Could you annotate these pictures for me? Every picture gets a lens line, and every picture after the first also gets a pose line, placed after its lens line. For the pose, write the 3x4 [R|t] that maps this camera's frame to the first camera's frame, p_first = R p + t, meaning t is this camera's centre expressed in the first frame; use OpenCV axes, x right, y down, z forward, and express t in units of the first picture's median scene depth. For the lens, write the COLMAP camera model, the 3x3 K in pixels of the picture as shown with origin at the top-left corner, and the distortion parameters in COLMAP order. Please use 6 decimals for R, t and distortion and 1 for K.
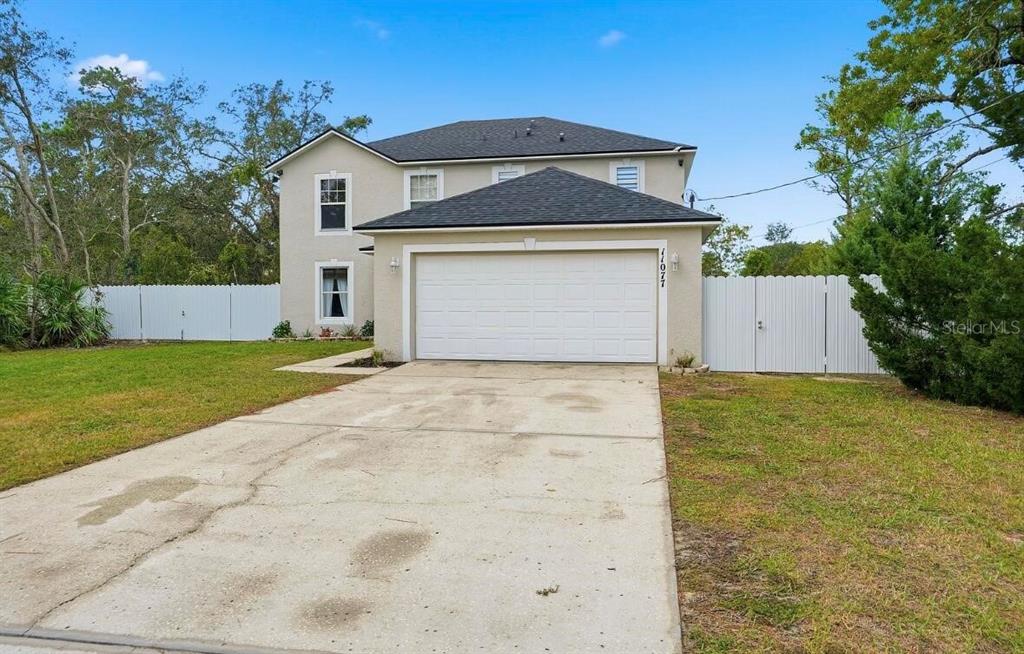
lens RADIAL K [[664.5, 0, 511.6], [0, 664.5, 321.5], [0, 0, 1]] dist [-0.001348, 0.004323]
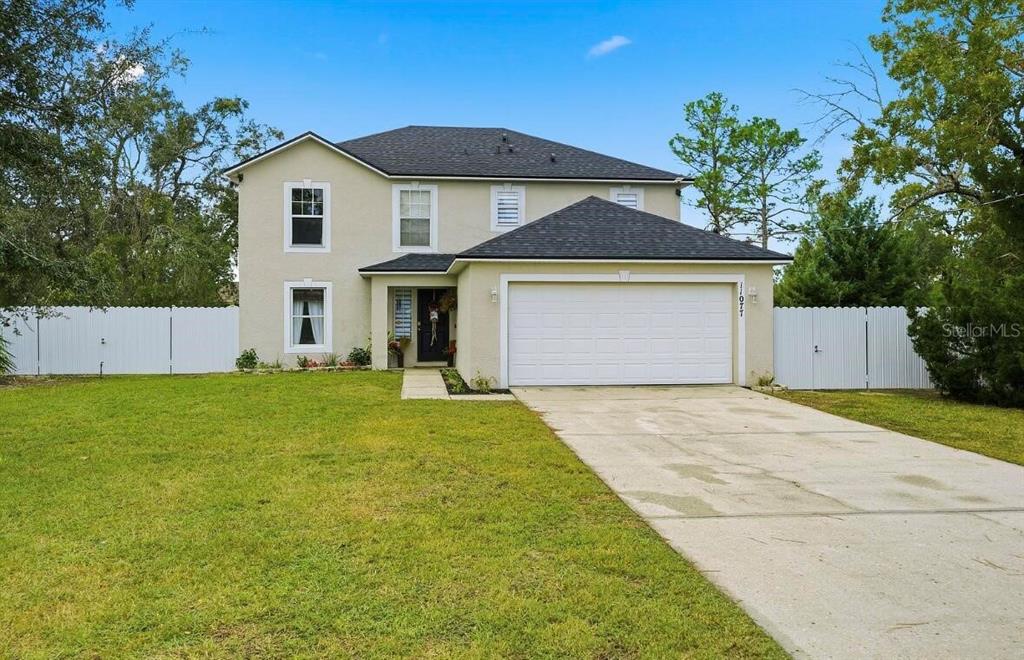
lens RADIAL K [[843.5, 0, 512.9], [0, 843.5, 327.6], [0, 0, 1]] dist [0.049469, 0.004076]
pose [[0.950800, -0.003193, 0.309789, -0.359619], [0.009493, 0.999778, -0.018831, -0.005513], [-0.309660, 0.020846, 0.950619, -0.153391]]
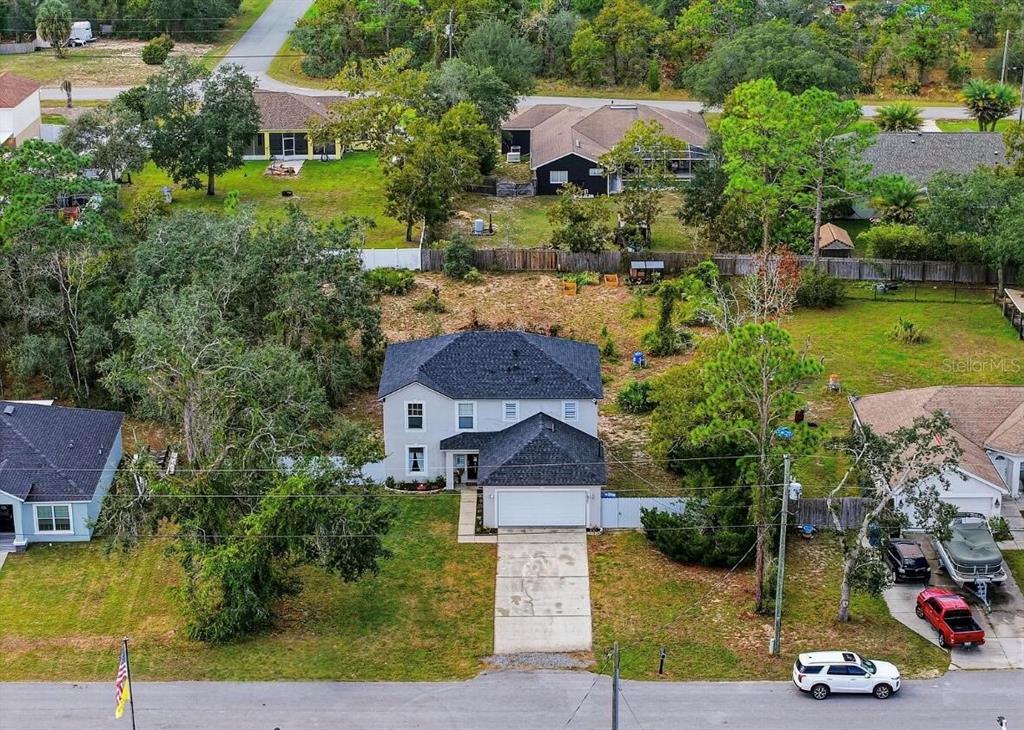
lens RADIAL K [[2080.2, 0, 512.6], [0, 2080.2, 364.8], [0, 0, 1]] dist [-0.086365, 0.000000]
pose [[0.981309, -0.067847, 0.180084, -1.045268], [0.010076, 0.952619, 0.304000, -2.092266], [-0.192177, -0.296503, 0.935497, -4.480593]]
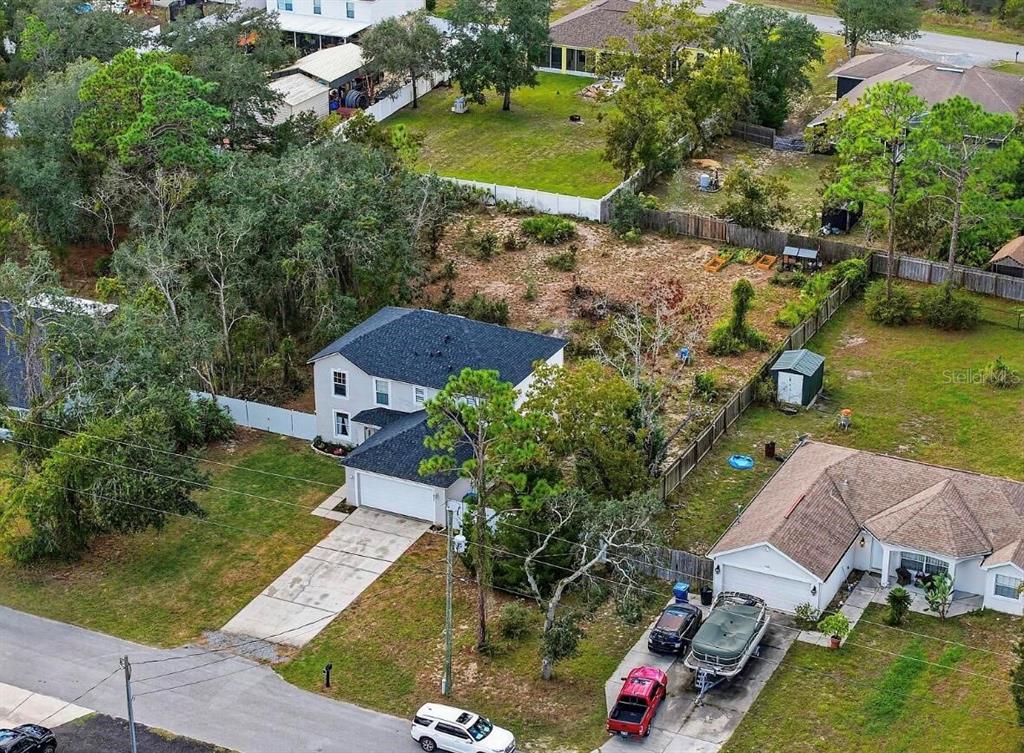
lens RADIAL K [[2074.0, 0, 510.9], [0, 2074.0, 379.1], [0, 0, 1]] dist [-0.071098, 0.000000]
pose [[0.965263, 0.099693, -0.241511, 1.689884], [0.002392, 0.920934, 0.389712, -2.569755], [0.261267, -0.376752, 0.888705, -4.285640]]
